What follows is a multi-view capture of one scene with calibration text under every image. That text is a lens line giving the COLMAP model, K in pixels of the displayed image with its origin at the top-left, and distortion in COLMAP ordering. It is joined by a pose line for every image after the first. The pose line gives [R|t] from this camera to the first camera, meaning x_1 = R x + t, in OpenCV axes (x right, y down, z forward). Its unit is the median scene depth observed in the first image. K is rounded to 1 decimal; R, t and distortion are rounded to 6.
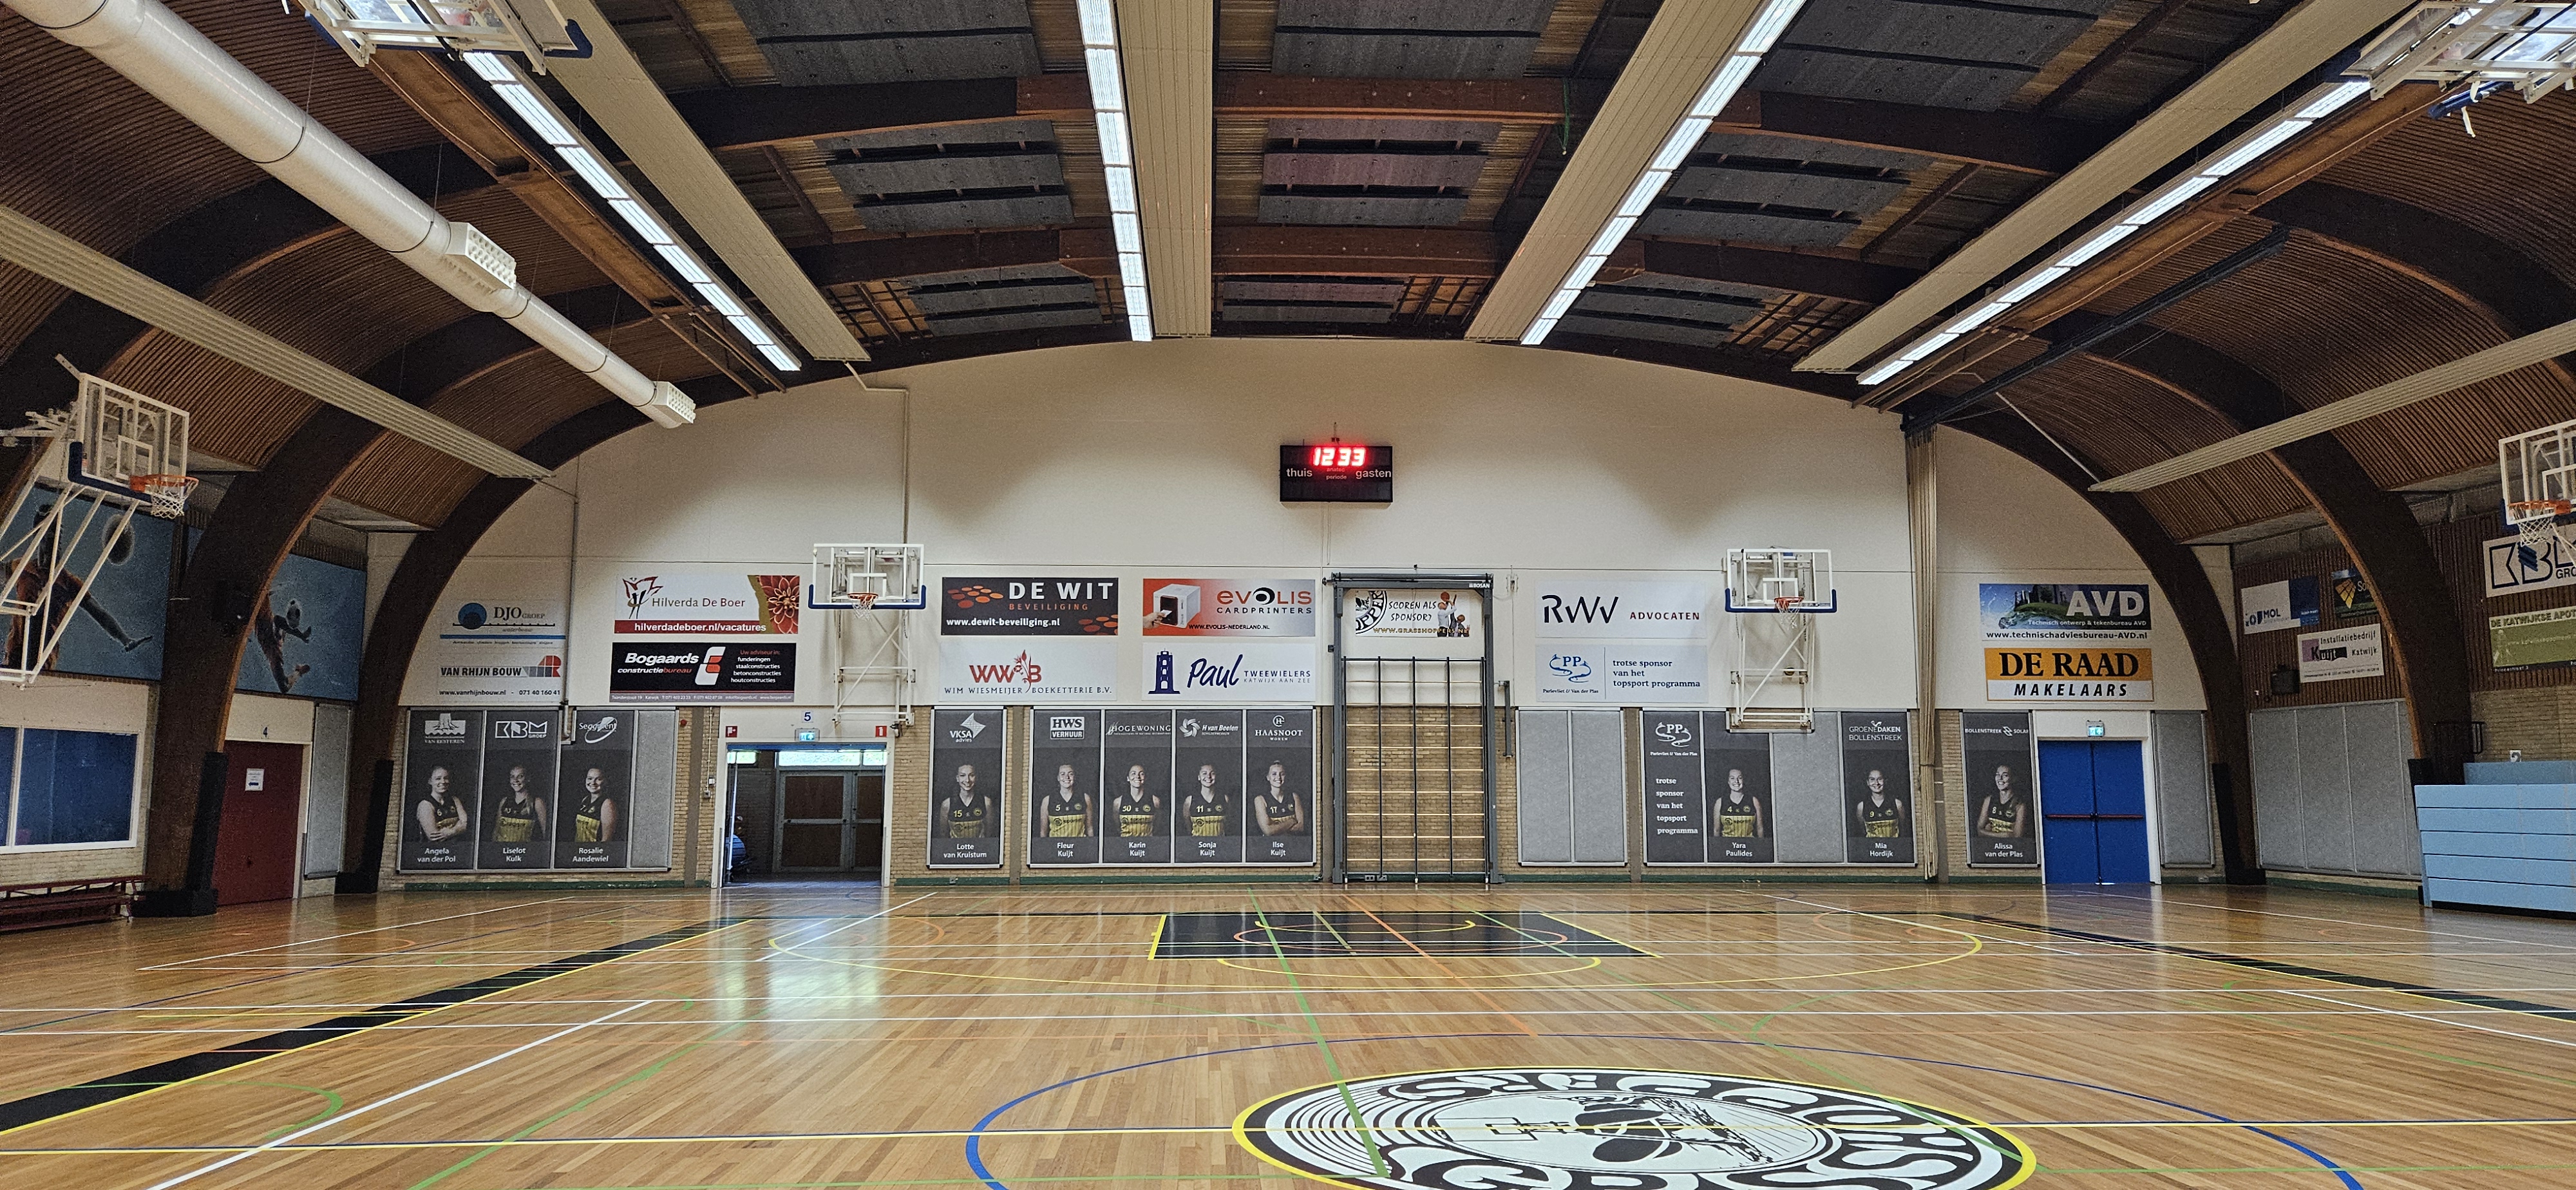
lens RADIAL K [[1623.0, 0, 1276.9], [0, 1623.0, 584.5], [0, 0, 1]] dist [0.029953, 0.000131]
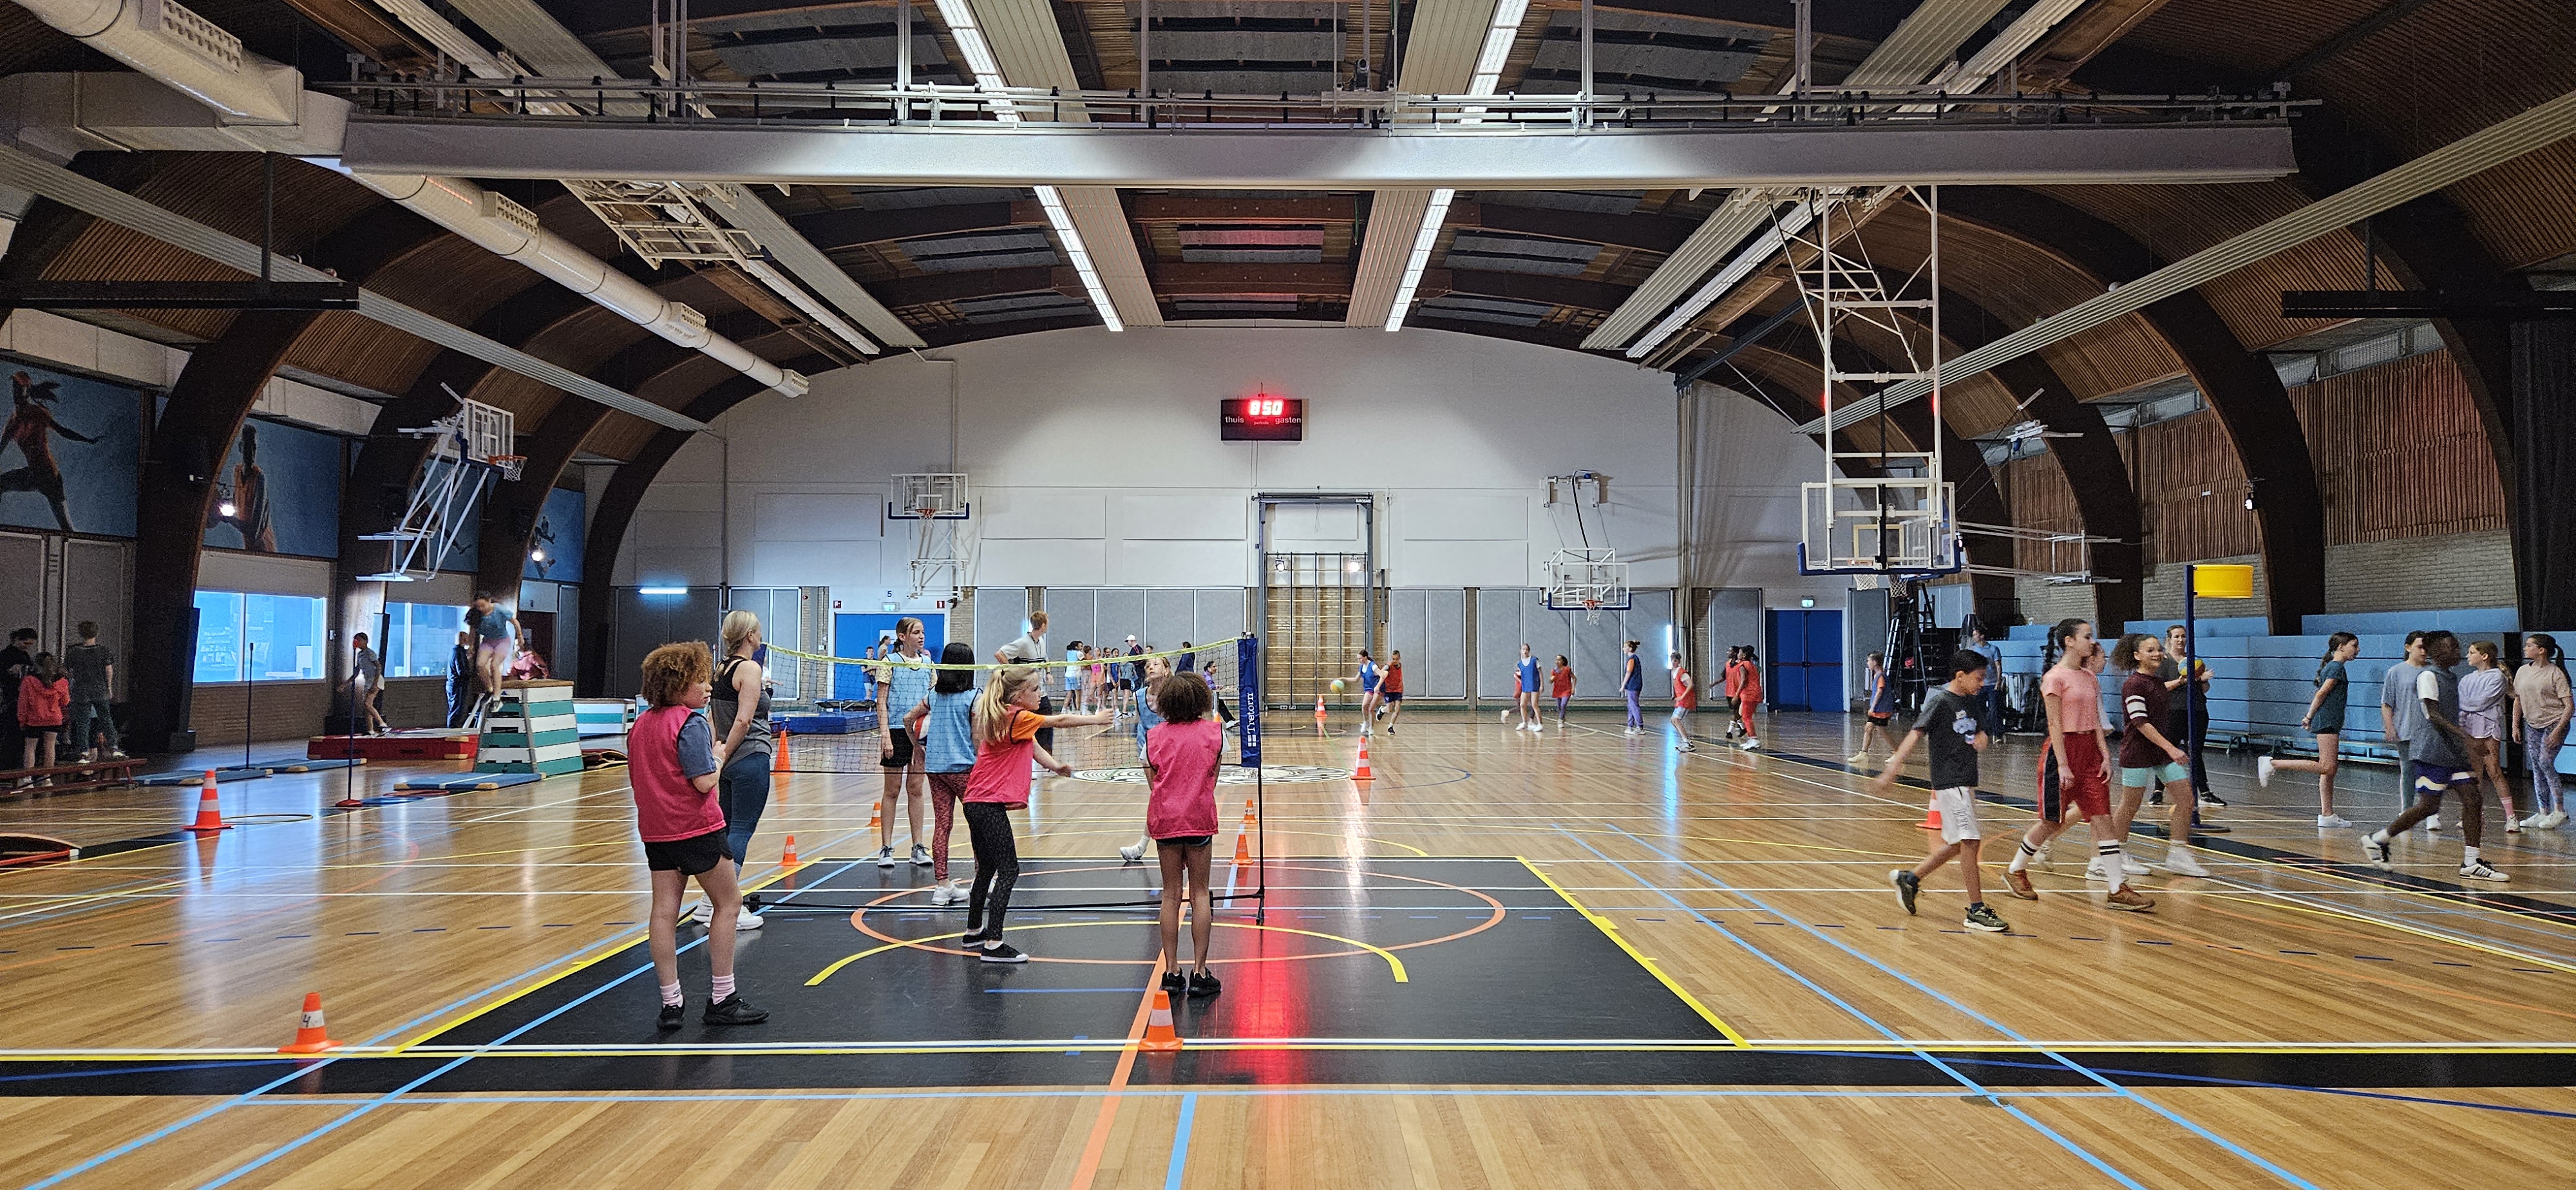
lens RADIAL K [[1623.0, 0, 1293.3], [0, 1623.0, 599.5], [0, 0, 1]] dist [0.029953, 0.000131]
pose [[0.999036, -0.000349, -0.043893, 0.130181], [0.004229, 0.996081, 0.088348, -0.039672], [0.043690, -0.088448, 0.995122, -0.411888]]
